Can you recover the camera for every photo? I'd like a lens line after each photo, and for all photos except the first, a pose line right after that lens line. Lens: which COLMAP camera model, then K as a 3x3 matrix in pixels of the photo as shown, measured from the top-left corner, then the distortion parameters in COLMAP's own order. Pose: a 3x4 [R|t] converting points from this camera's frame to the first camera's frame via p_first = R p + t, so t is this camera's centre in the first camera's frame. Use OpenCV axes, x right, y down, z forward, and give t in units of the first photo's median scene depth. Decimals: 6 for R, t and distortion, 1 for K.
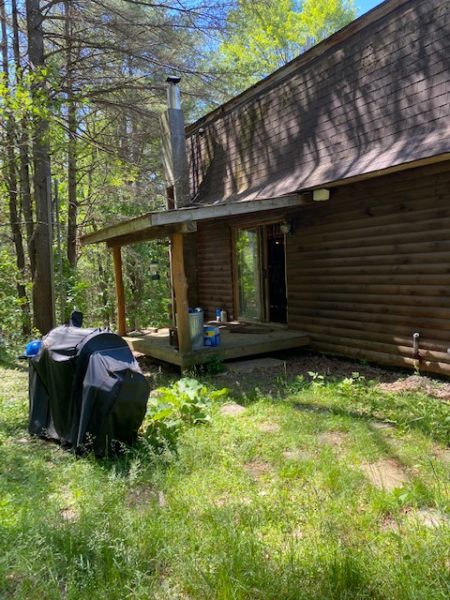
lens RADIAL K [[458.7, 0, 223.2], [0, 458.7, 295.6], [0, 0, 1]] dist [0.081406, -0.145775]
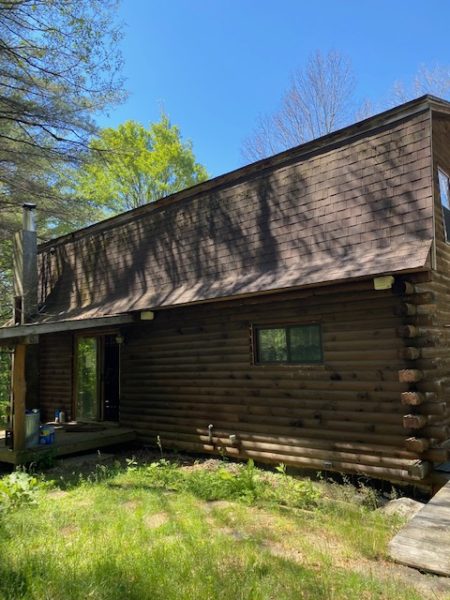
lens RADIAL K [[458.7, 0, 223.2], [0, 458.7, 295.6], [0, 0, 1]] dist [0.081406, -0.145775]
pose [[0.953044, 0.055018, 0.297793, 0.030074], [0.009678, 0.977322, -0.211536, -0.000193], [-0.302678, 0.204485, 0.930898, -0.250162]]
